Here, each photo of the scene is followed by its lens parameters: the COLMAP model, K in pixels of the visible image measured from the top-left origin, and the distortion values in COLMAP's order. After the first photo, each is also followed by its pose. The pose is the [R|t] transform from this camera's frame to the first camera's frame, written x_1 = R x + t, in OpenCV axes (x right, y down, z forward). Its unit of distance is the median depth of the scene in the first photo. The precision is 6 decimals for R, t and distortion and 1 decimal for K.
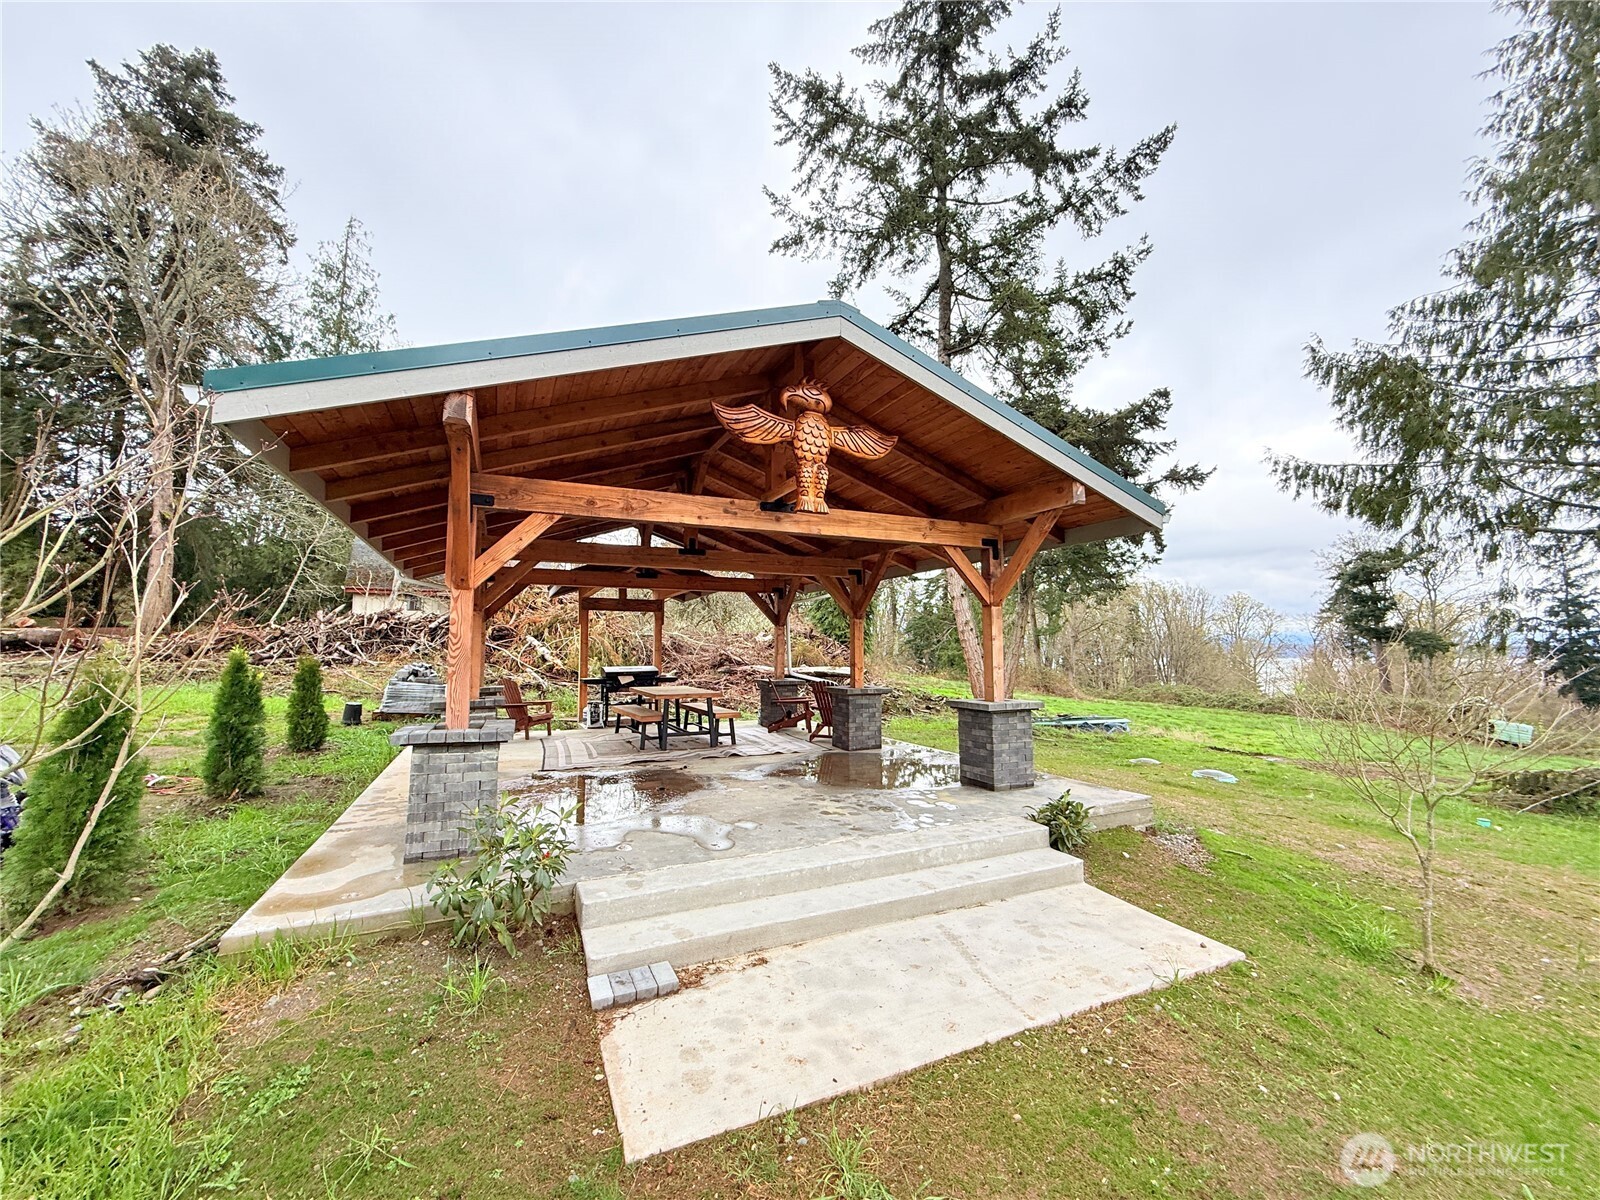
lens RADIAL K [[639.0, 0, 803.5], [0, 639.0, 603.0], [0, 0, 1]] dist [0.003175, -0.000670]
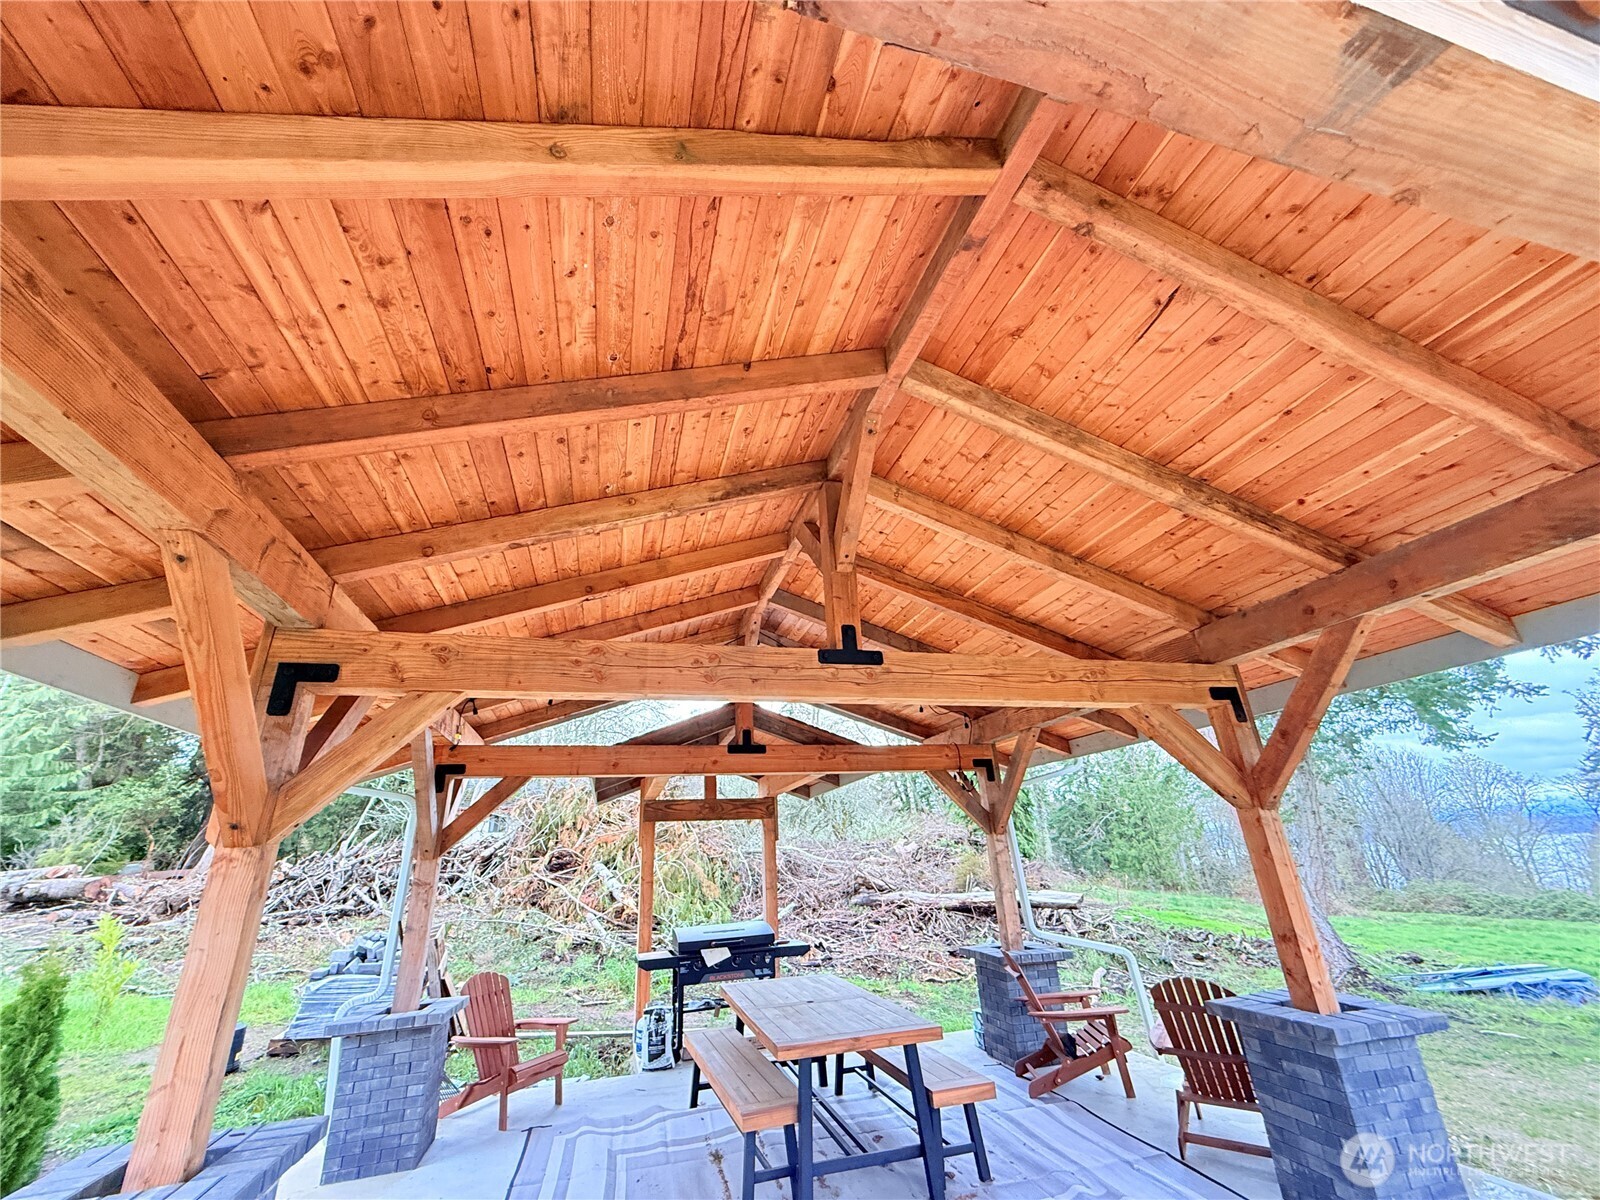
lens RADIAL K [[639.0, 0, 803.5], [0, 639.0, 603.0], [0, 0, 1]] dist [0.003175, -0.000670]
pose [[0.984896, -0.103048, -0.139145, -0.062675], [0.056738, 0.951325, -0.302922, 0.003636], [0.163588, 0.290452, 0.942803, 0.262100]]
